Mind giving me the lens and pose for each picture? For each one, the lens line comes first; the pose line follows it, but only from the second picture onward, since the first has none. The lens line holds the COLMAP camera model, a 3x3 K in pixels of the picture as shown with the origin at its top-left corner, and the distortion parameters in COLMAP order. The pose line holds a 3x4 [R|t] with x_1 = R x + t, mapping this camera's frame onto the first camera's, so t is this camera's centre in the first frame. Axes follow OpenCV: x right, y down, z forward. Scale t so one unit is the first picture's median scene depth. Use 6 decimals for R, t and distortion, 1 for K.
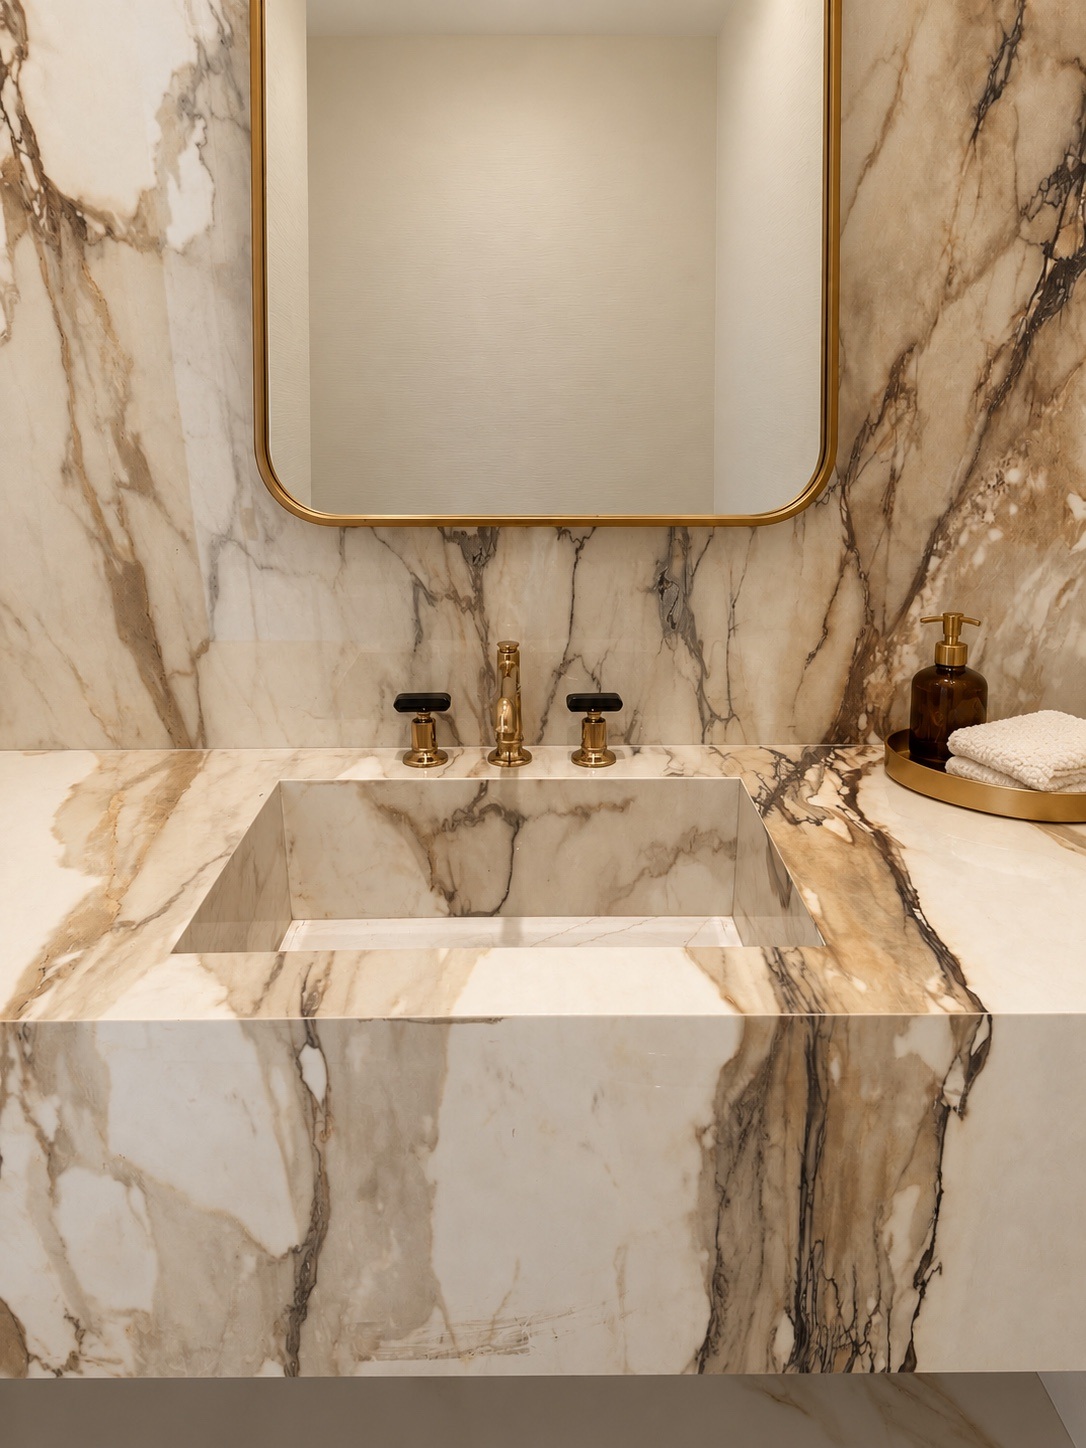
lens RADIAL K [[964.1, 0, 543.0], [0, 964.1, 724.0], [0, 0, 1]] dist [-0.003378, -0.005609]
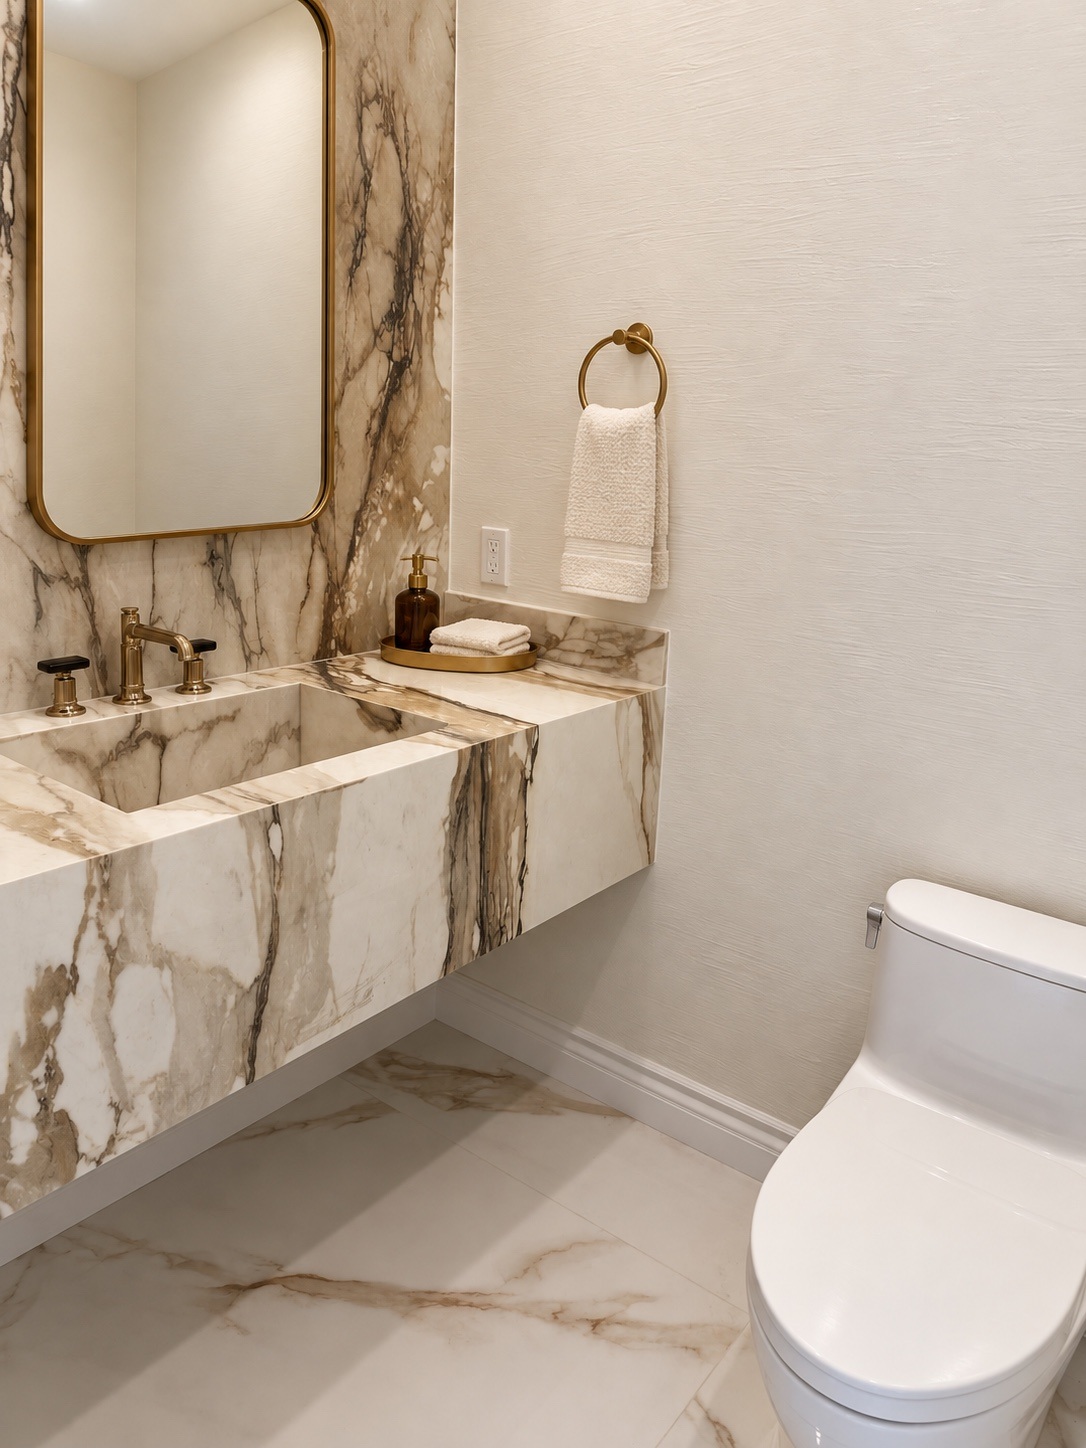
lens RADIAL K [[964.1, 0, 543.0], [0, 964.1, 724.0], [0, 0, 1]] dist [-0.003378, -0.005609]
pose [[0.620695, -0.174631, 0.764357, -1.014859], [0.198224, 0.978161, 0.062512, 0.139844], [-0.758581, 0.112713, 0.641756, -0.343965]]
